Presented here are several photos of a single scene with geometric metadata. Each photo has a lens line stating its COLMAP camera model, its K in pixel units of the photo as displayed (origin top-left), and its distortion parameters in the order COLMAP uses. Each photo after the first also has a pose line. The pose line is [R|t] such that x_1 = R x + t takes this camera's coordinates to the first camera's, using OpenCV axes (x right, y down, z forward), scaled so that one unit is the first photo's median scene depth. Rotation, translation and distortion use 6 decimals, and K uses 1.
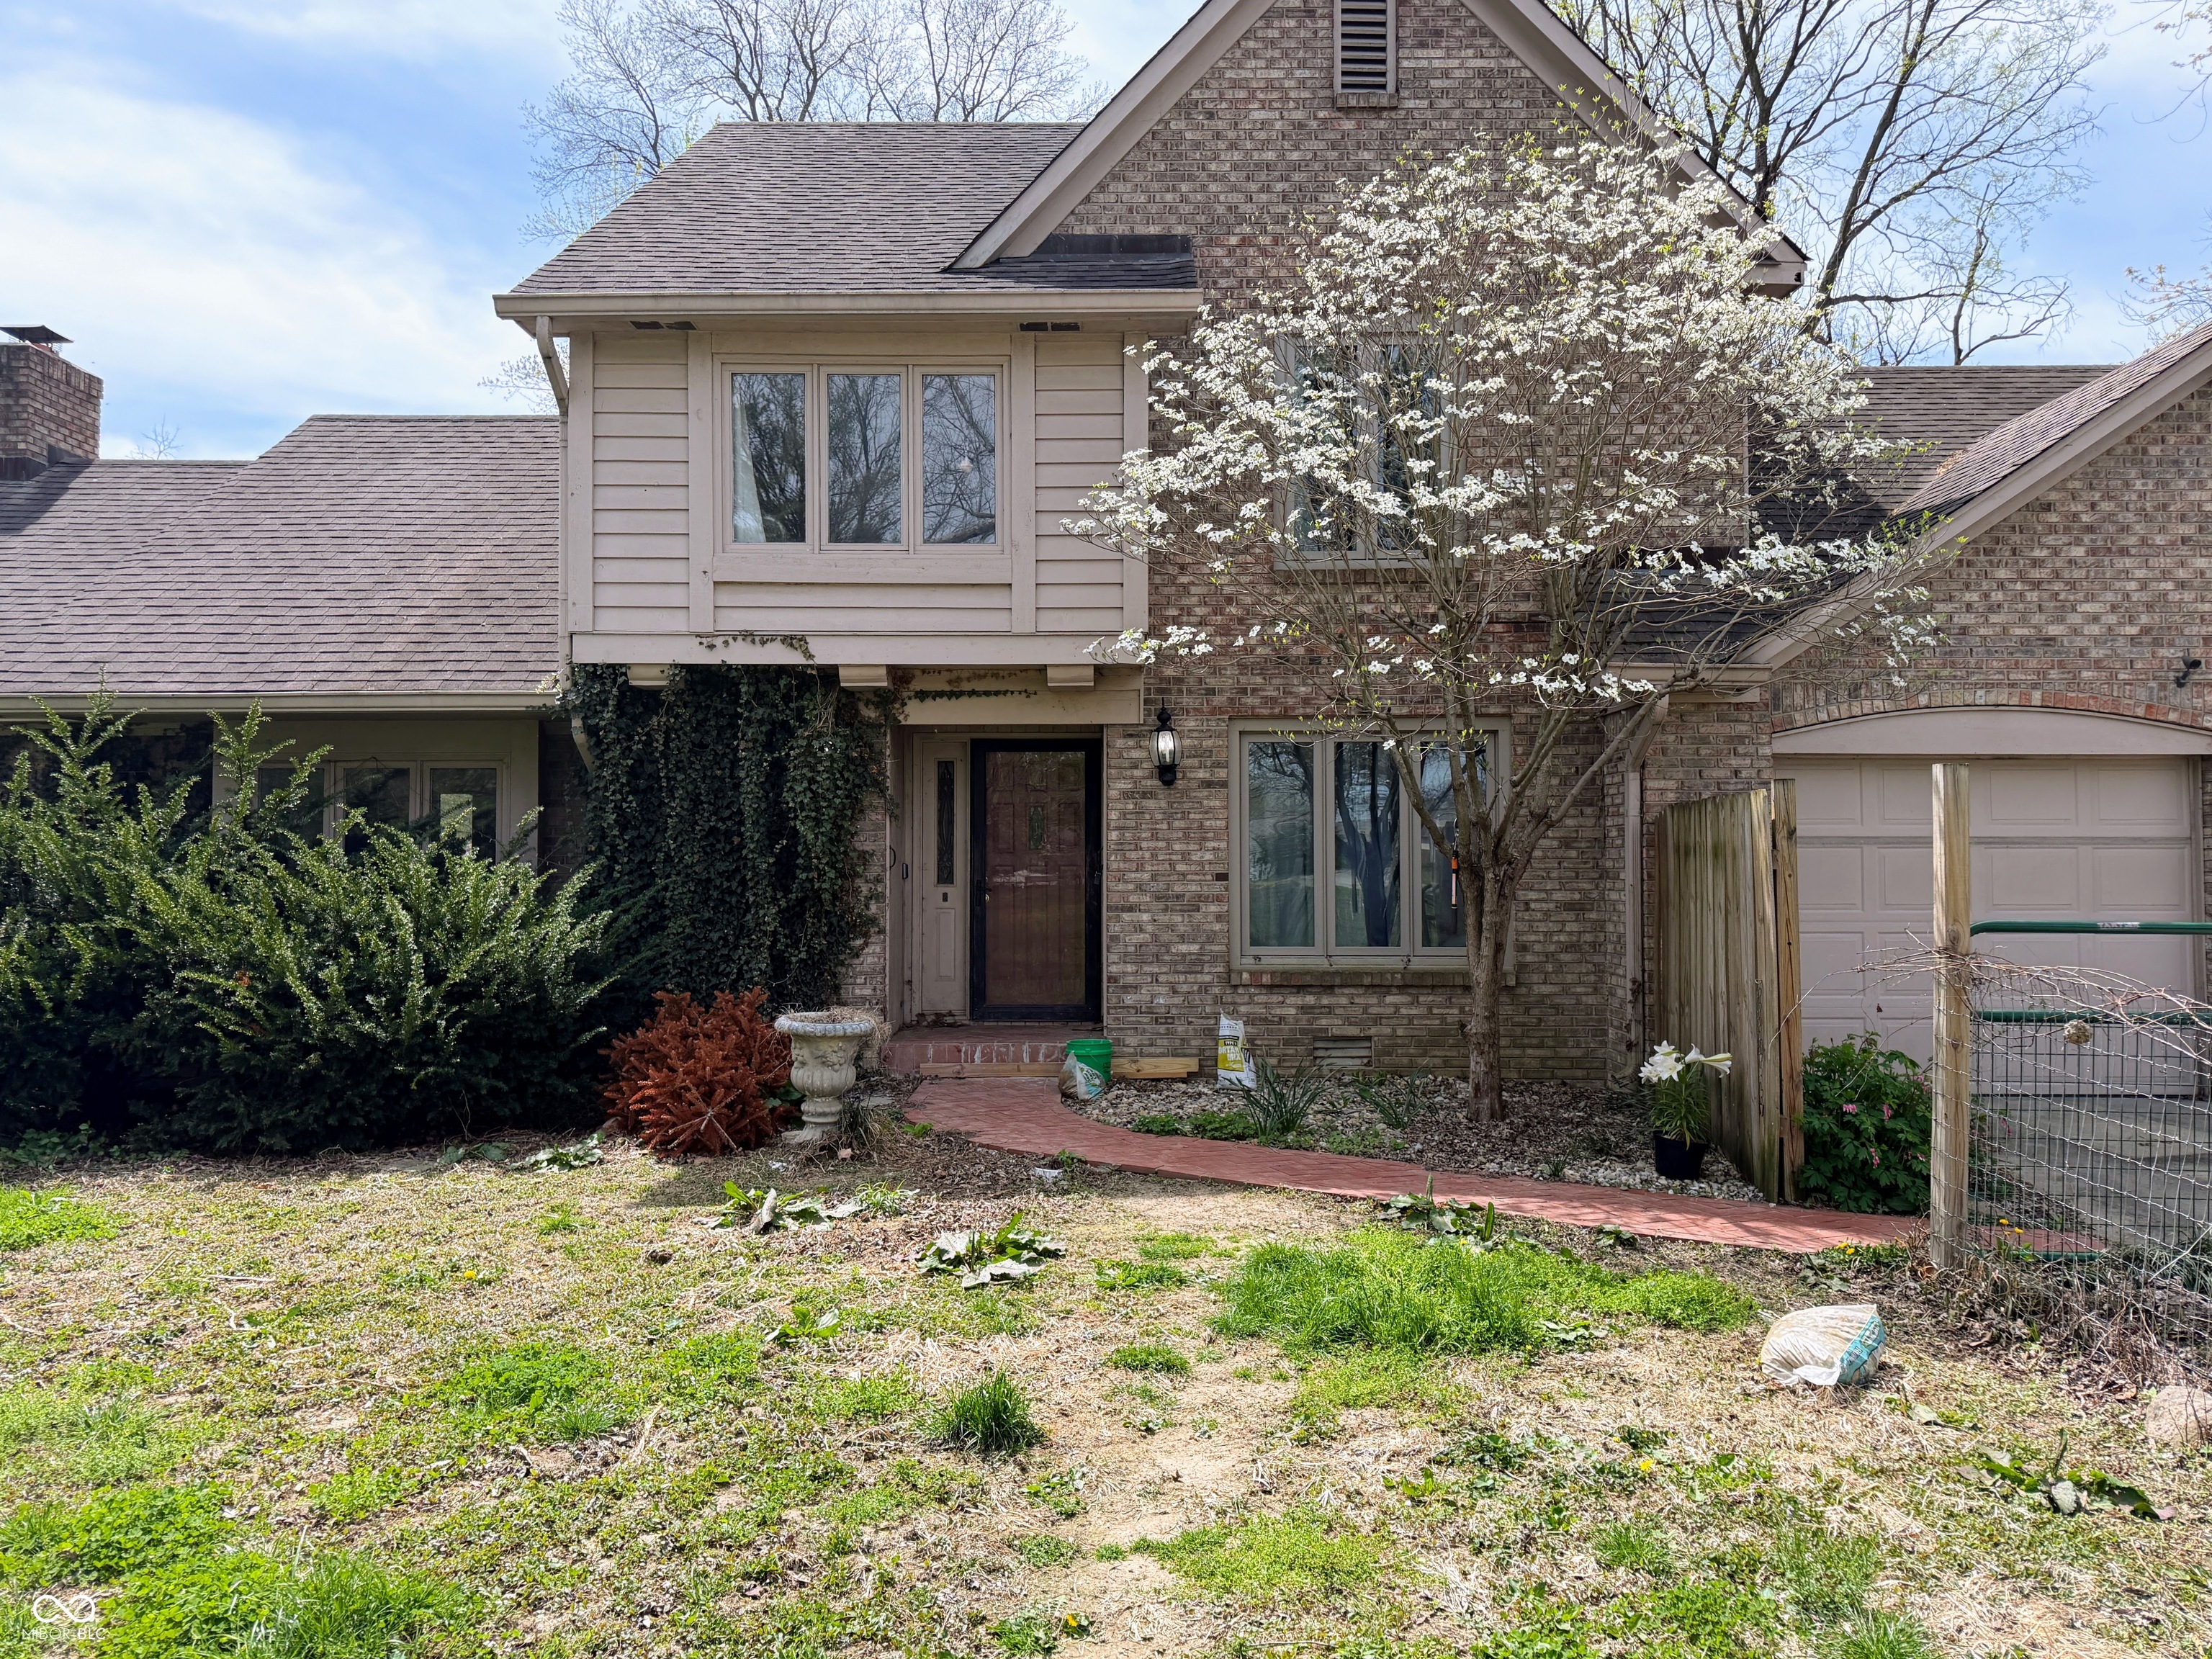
lens RADIAL K [[1527.7, 0, 1106.0], [0, 1527.7, 829.5], [0, 0, 1]] dist [0.030360, -0.068920]
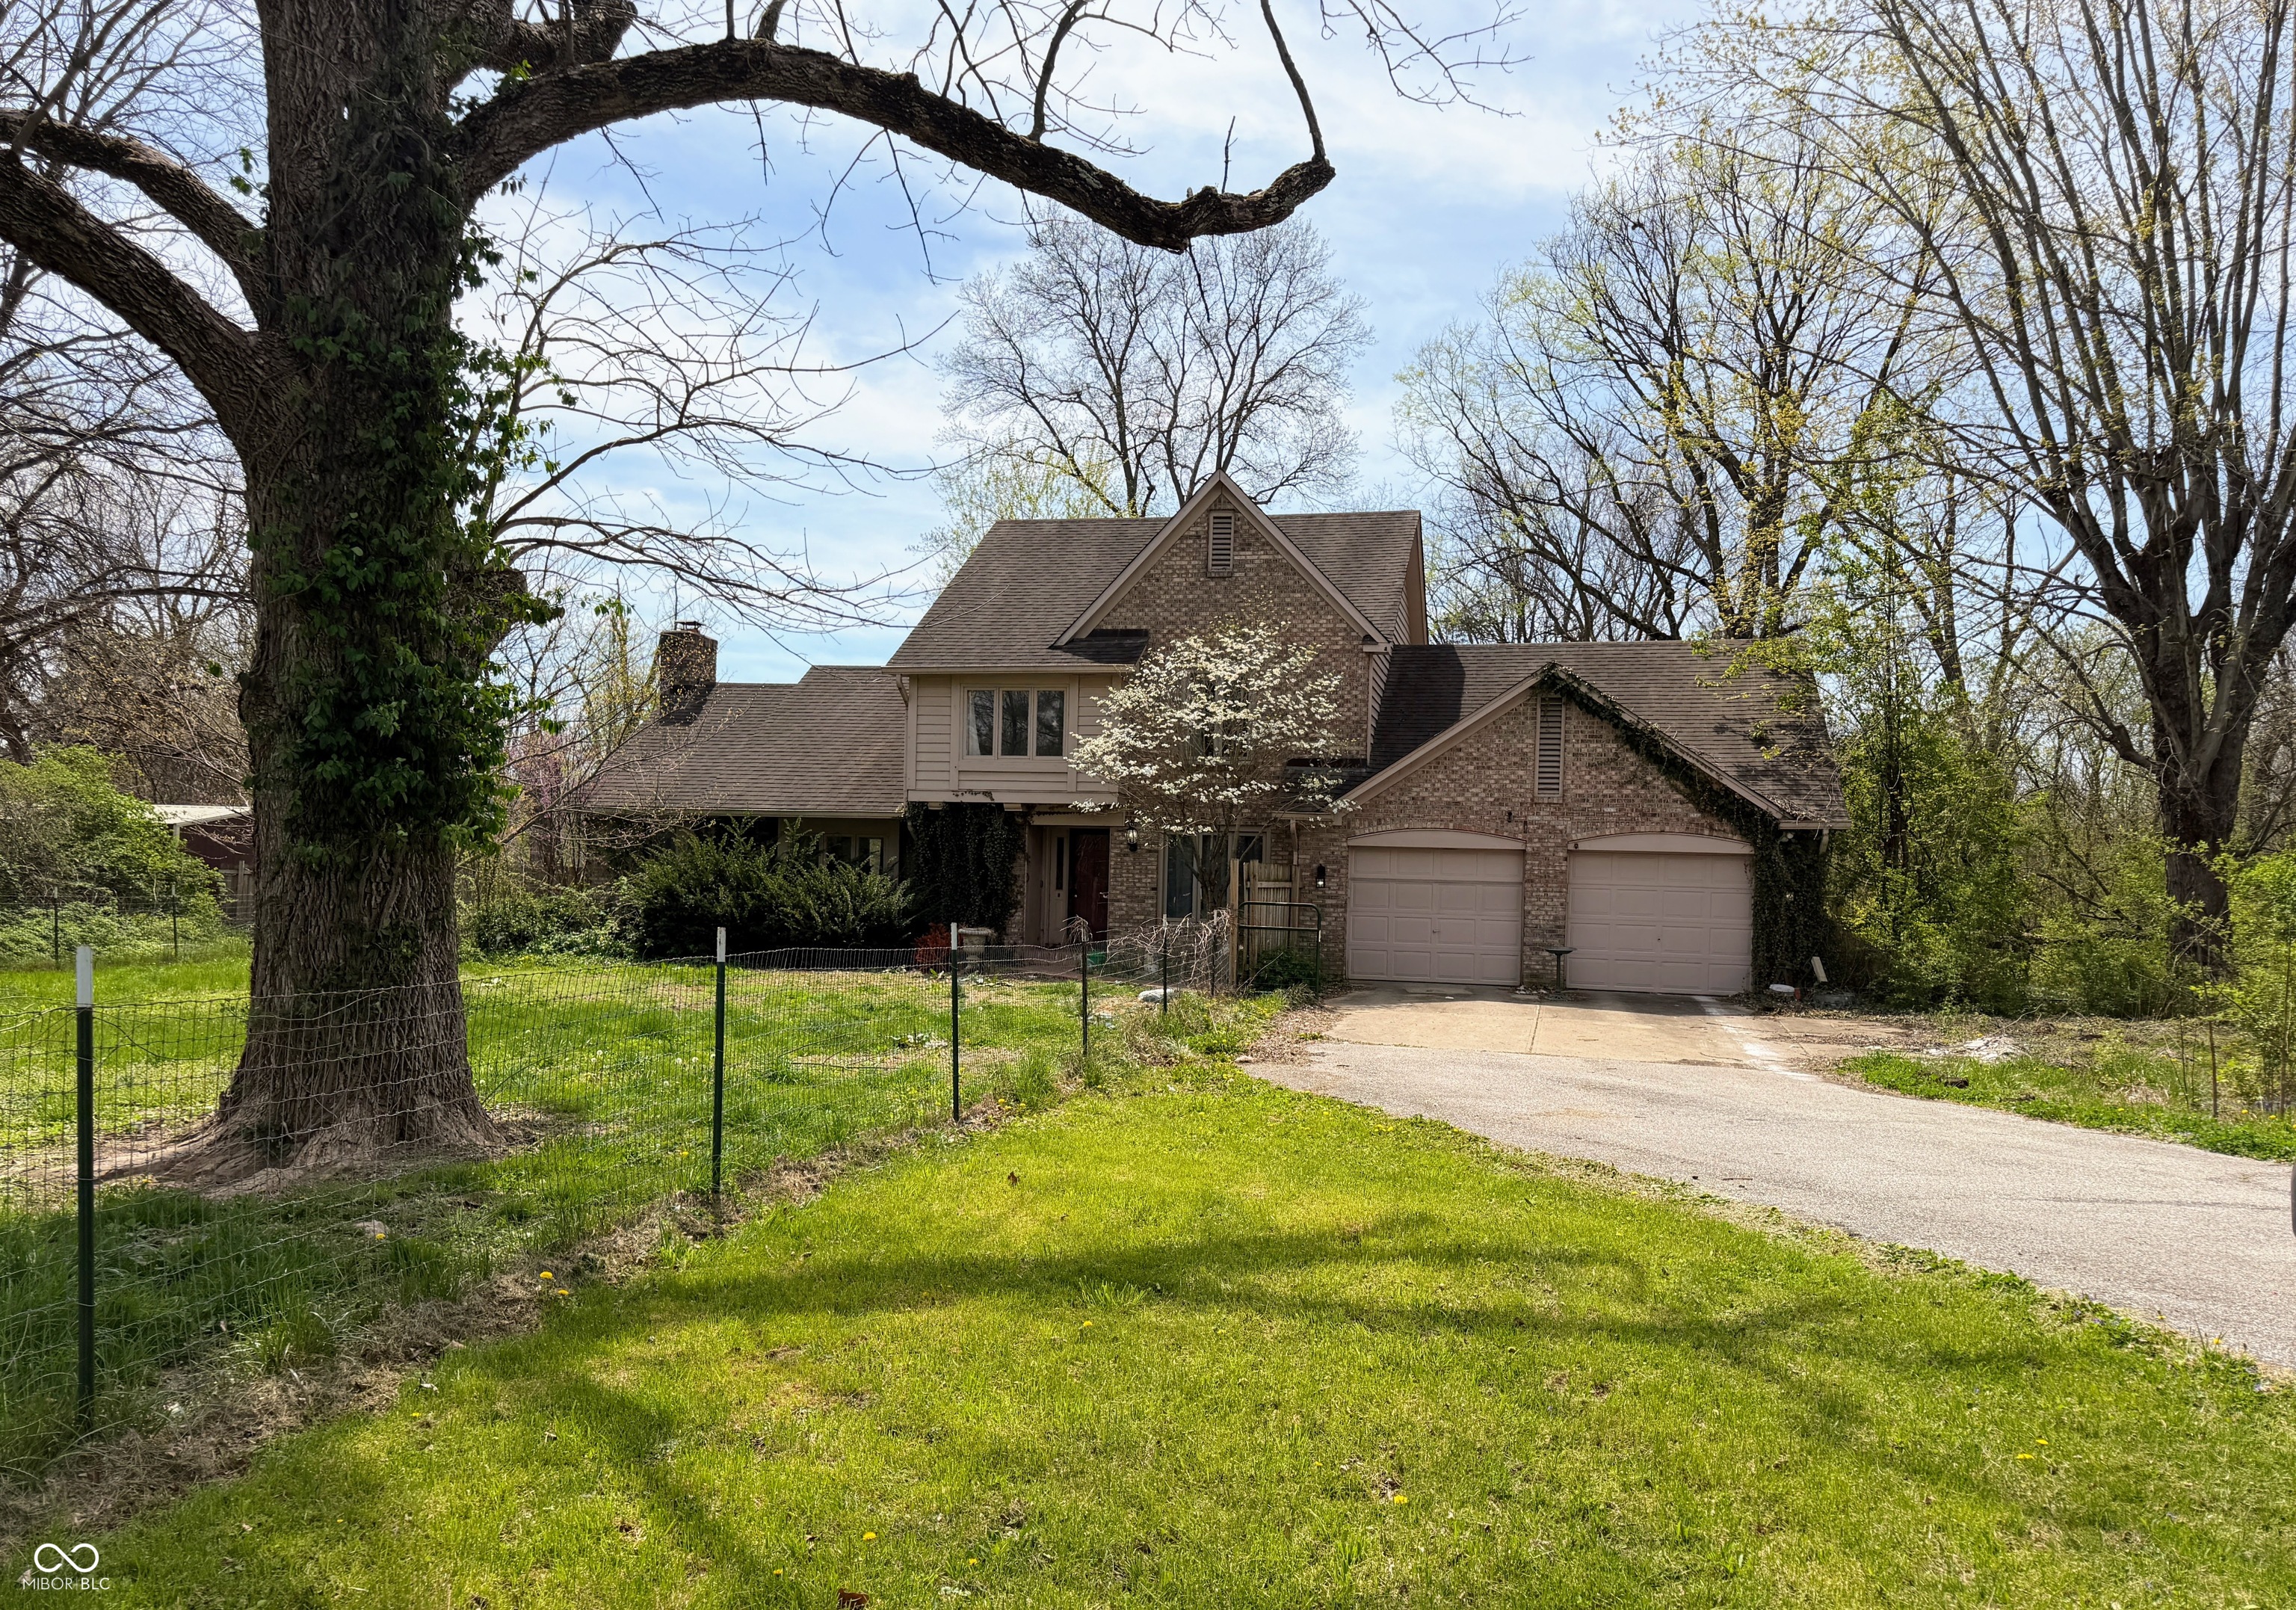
lens RADIAL K [[1713.9, 0, 1148.0], [0, 1713.9, 805.0], [0, 0, 1]] dist [-0.000485, 0.000033]
pose [[0.967675, 0.016119, -0.251683, 0.799362], [-0.023950, 0.999319, -0.028081, -0.028041], [0.251059, 0.033201, 0.967402, -1.763680]]
